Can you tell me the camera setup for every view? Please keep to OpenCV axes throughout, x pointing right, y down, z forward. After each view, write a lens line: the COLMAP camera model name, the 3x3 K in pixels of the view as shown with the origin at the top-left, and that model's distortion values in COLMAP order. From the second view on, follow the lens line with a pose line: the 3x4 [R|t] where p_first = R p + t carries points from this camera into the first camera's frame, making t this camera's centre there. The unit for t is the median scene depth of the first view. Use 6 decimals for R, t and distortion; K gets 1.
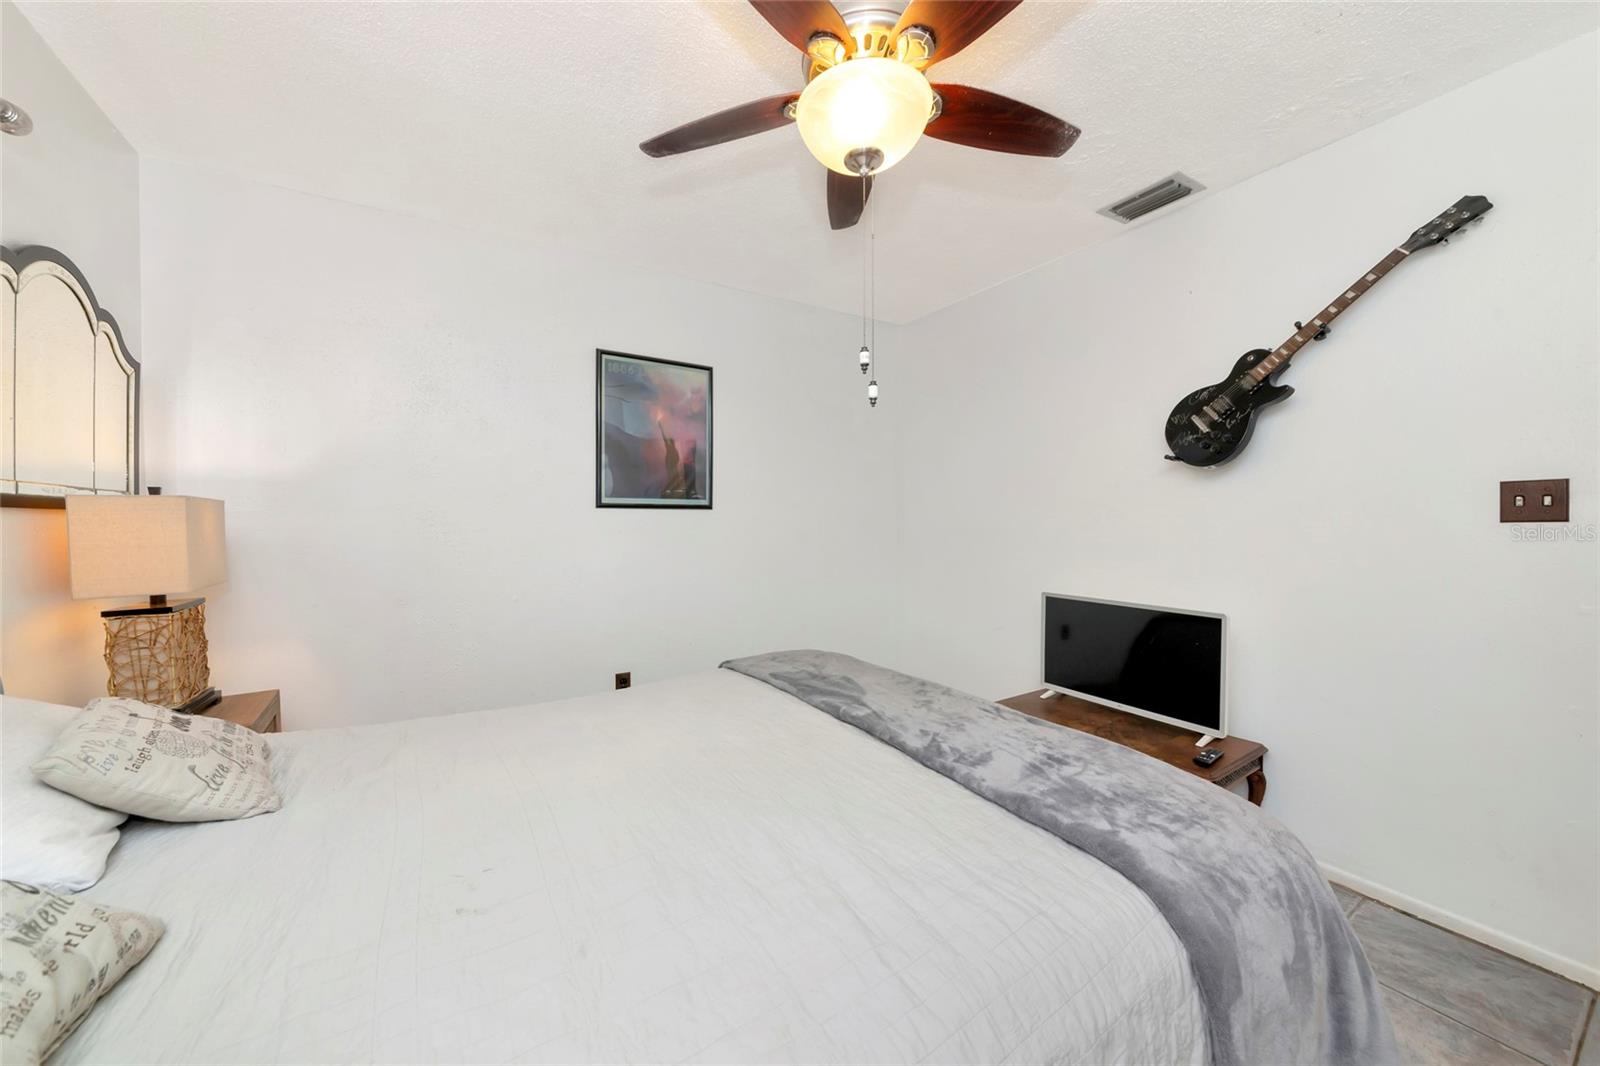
lens RADIAL K [[561.6, 0, 795.8], [0, 561.6, 525.5], [0, 0, 1]] dist [0.000371, 0.000499]
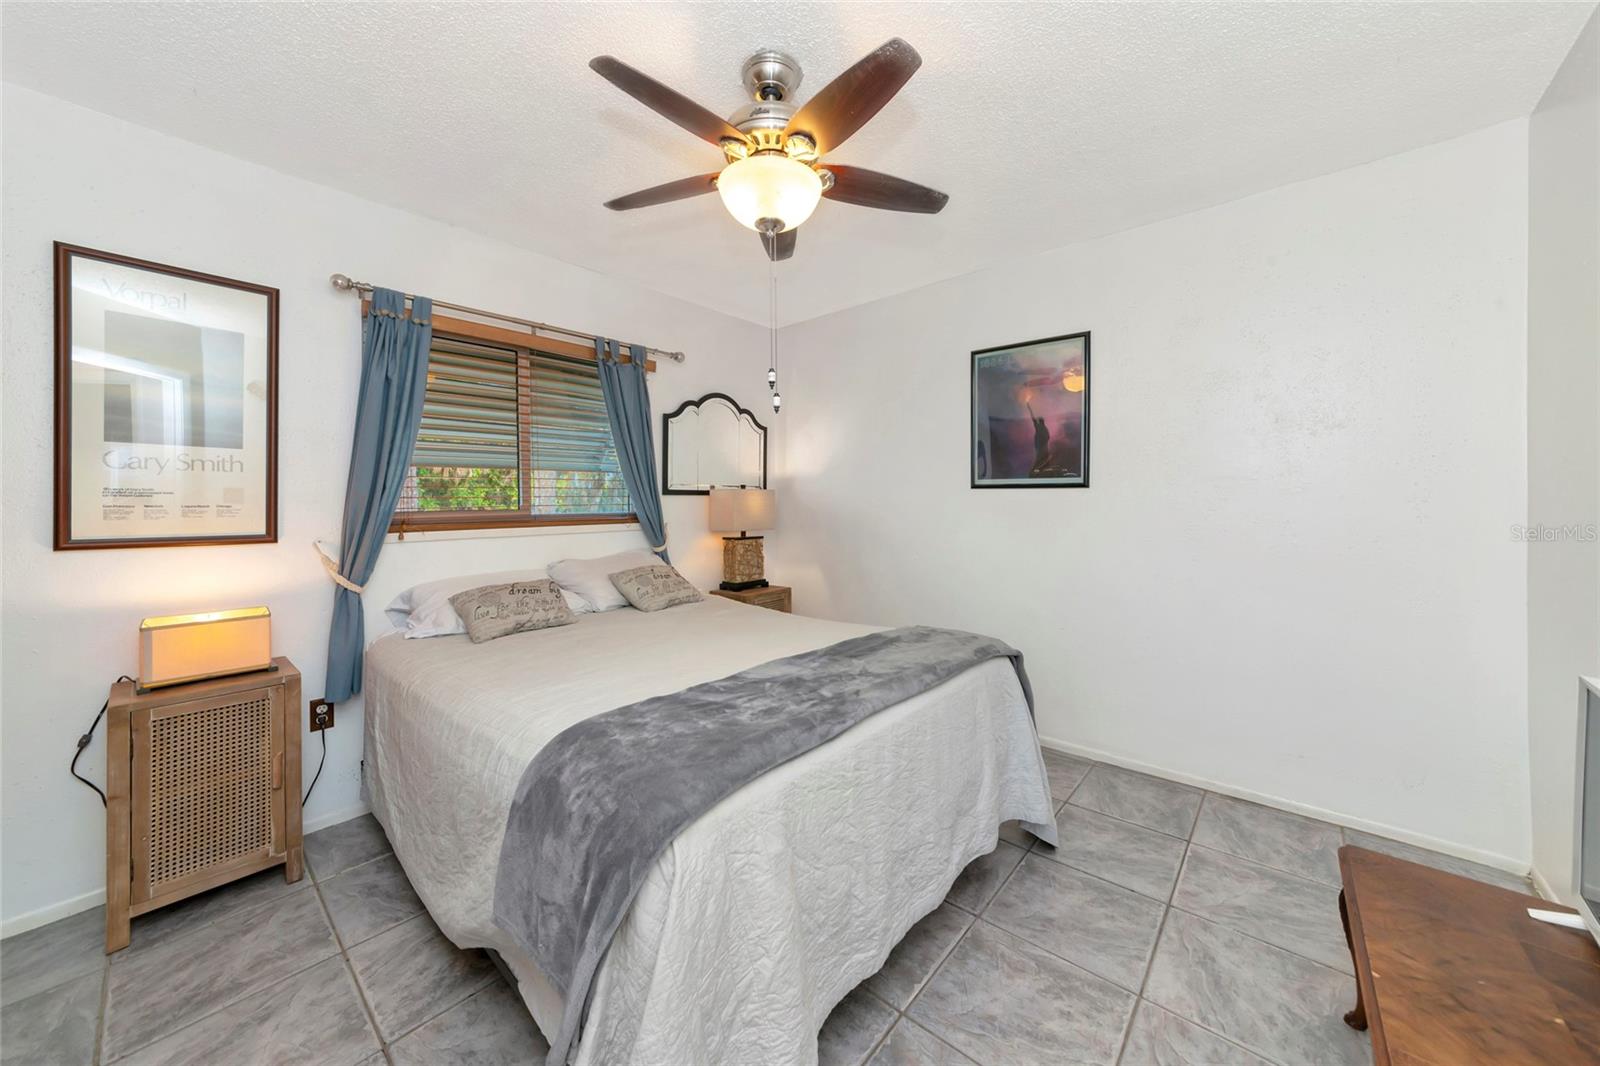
lens RADIAL K [[568.6, 0, 801.7], [0, 568.6, 507.7], [0, 0, 1]] dist [-0.000079, -0.000123]
pose [[0.295375, 0.018239, -0.955207, 0.663573], [-0.010213, 0.999821, 0.015933, -0.007196], [0.955327, 0.005049, 0.295509, 0.316410]]
